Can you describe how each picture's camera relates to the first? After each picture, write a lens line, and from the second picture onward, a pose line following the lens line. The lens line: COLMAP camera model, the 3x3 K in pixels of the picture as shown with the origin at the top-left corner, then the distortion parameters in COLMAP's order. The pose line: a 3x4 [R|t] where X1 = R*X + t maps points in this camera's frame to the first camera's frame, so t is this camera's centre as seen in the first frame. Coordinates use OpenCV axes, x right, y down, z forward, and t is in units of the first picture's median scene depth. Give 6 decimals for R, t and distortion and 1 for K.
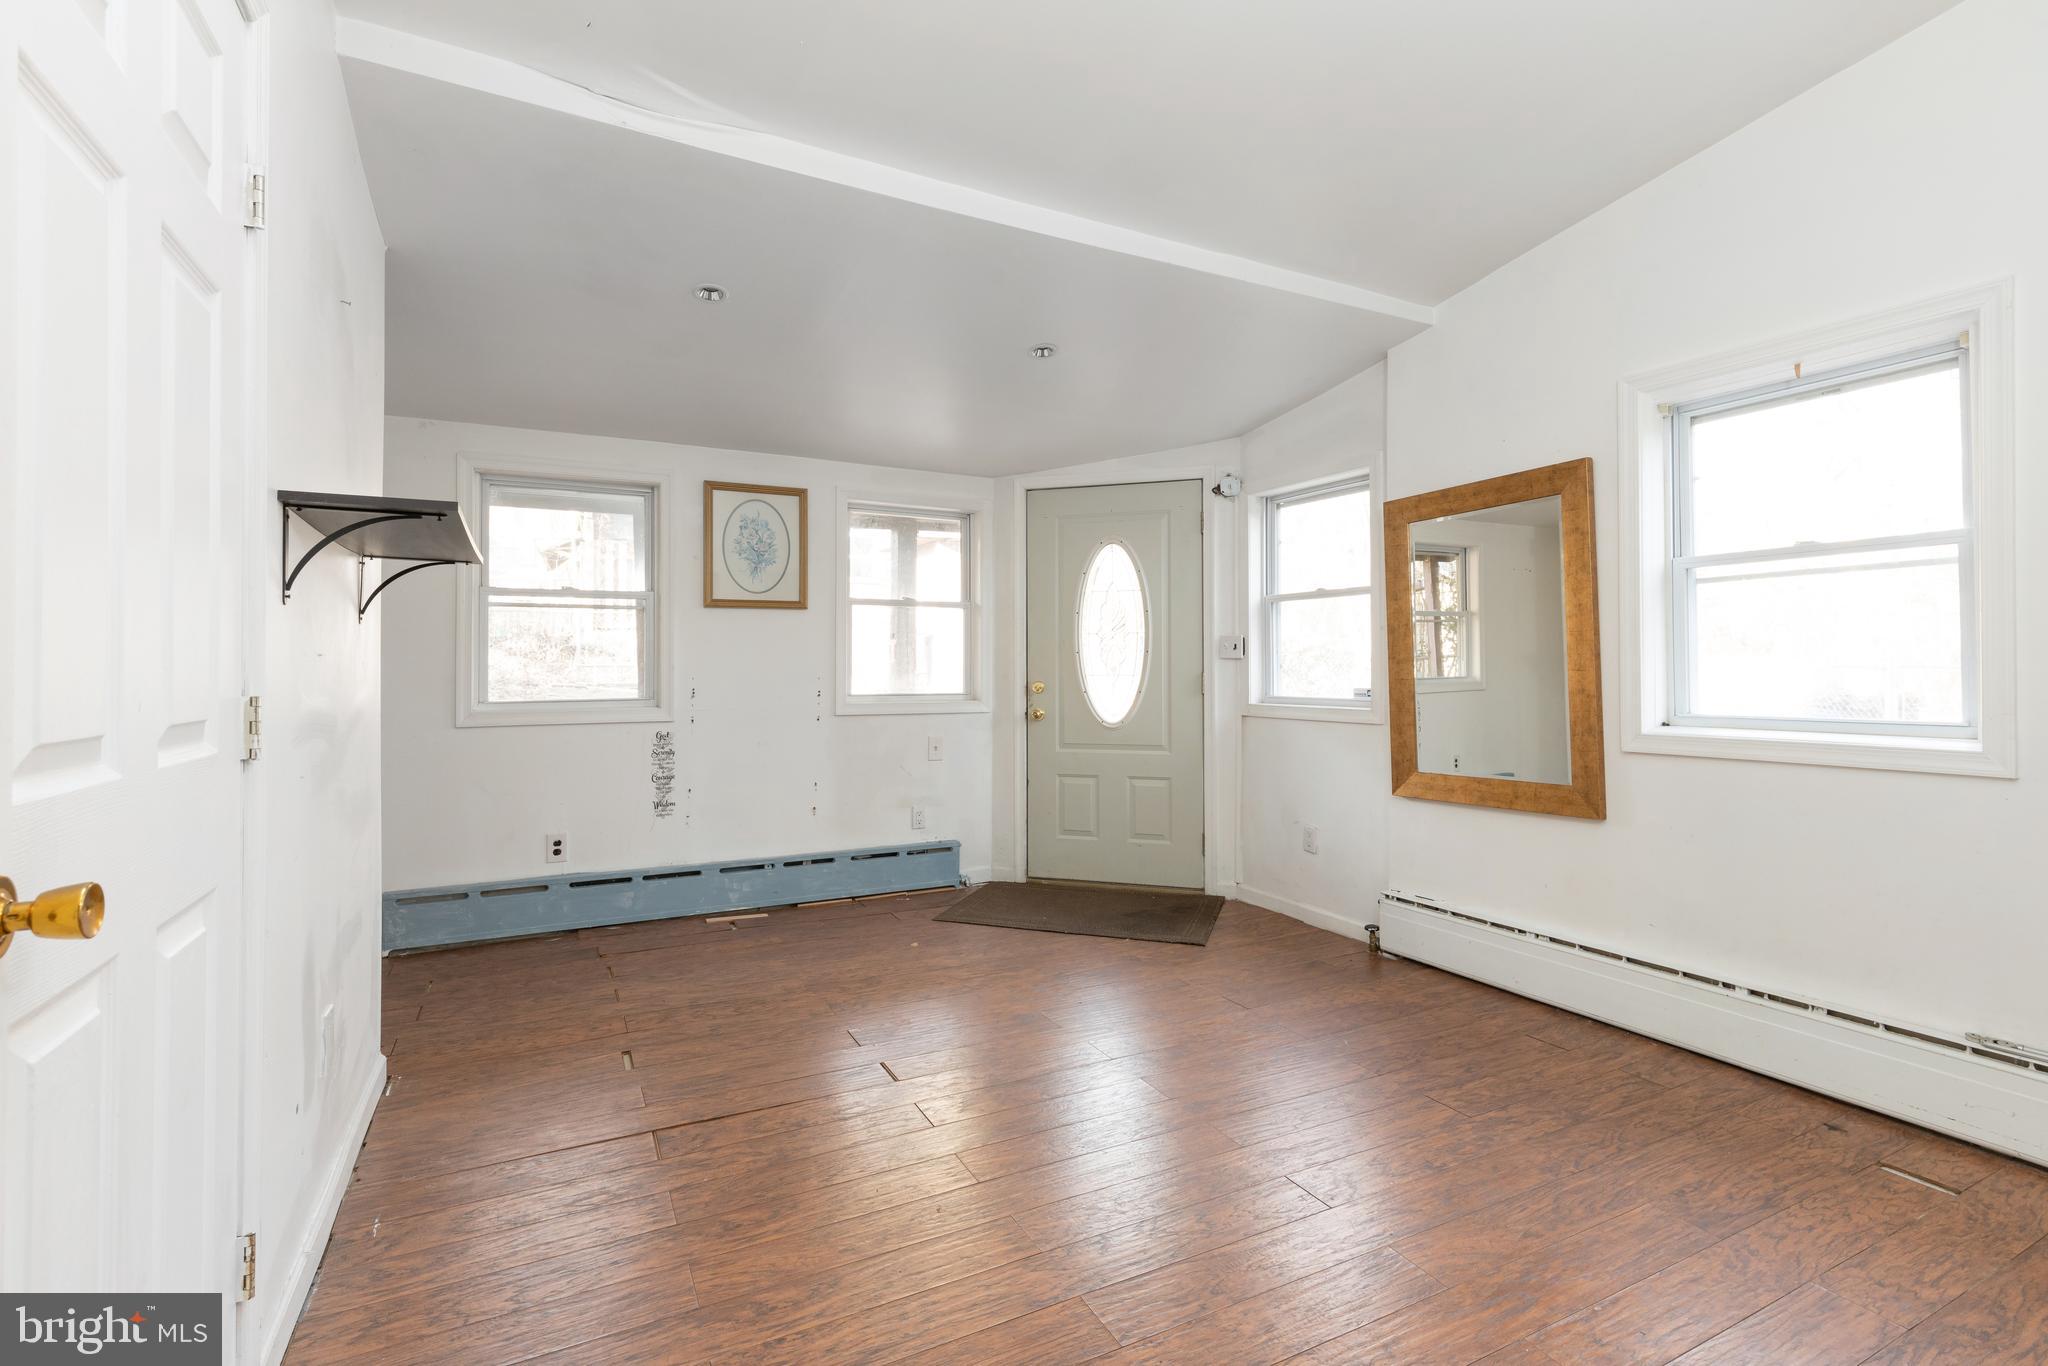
lens RADIAL K [[920.9, 0, 1016.8], [0, 920.9, 668.9], [0, 0, 1]] dist [0.003726, 0.000517]
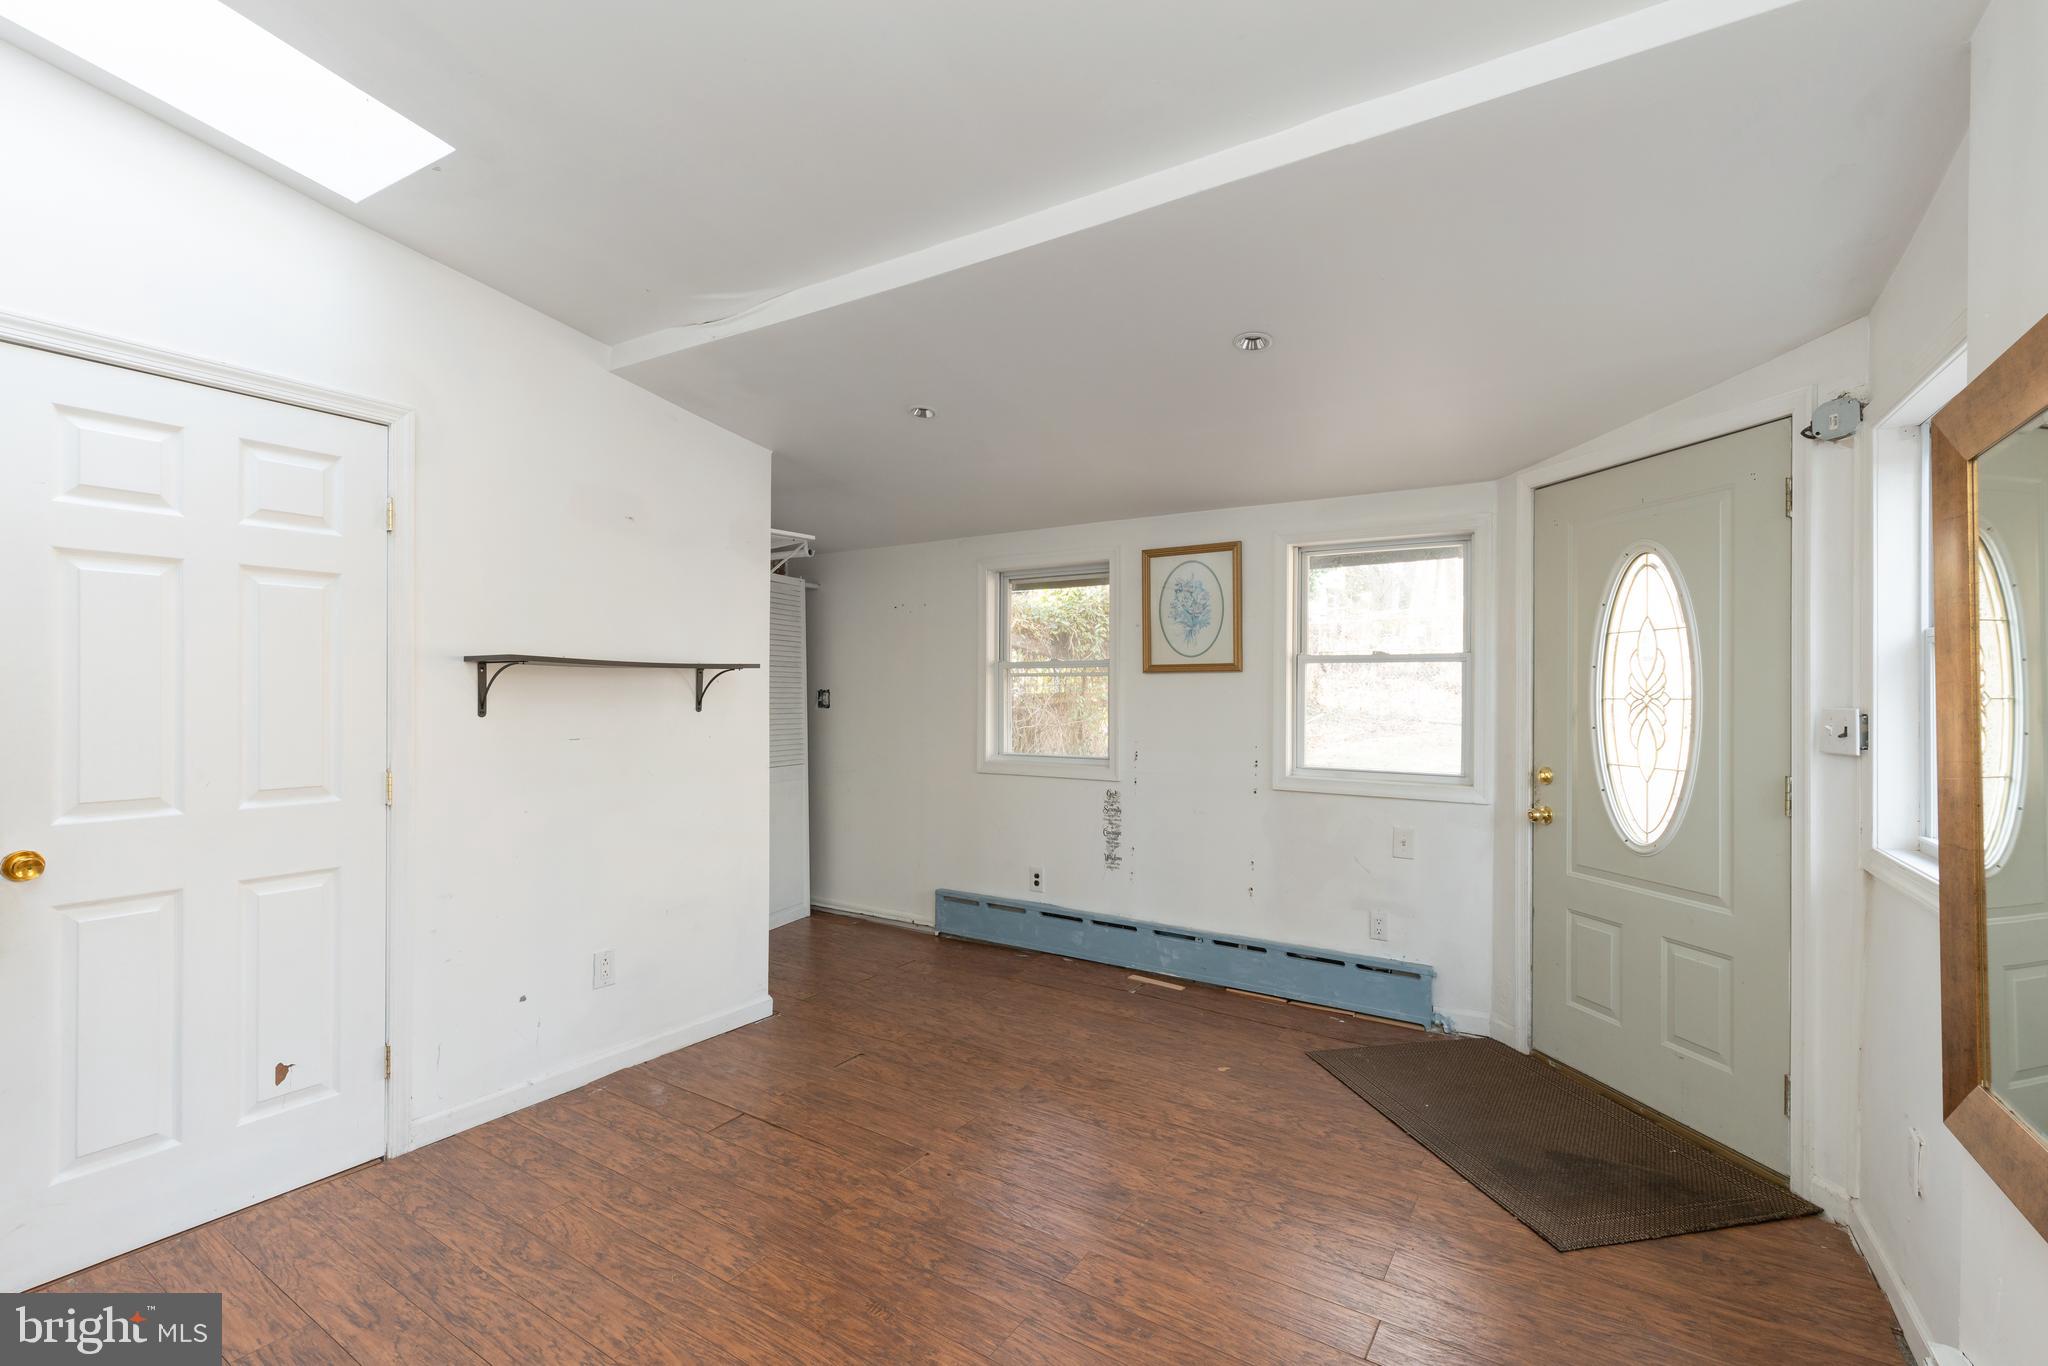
lens RADIAL K [[911.1, 0, 1026.2], [0, 911.1, 697.6], [0, 0, 1]] dist [0.002027, -0.000210]
pose [[0.497866, 0.011490, -0.867178, 0.469546], [-0.006038, 0.999934, 0.009782, -0.047766], [0.867233, 0.000366, 0.497903, 0.371651]]
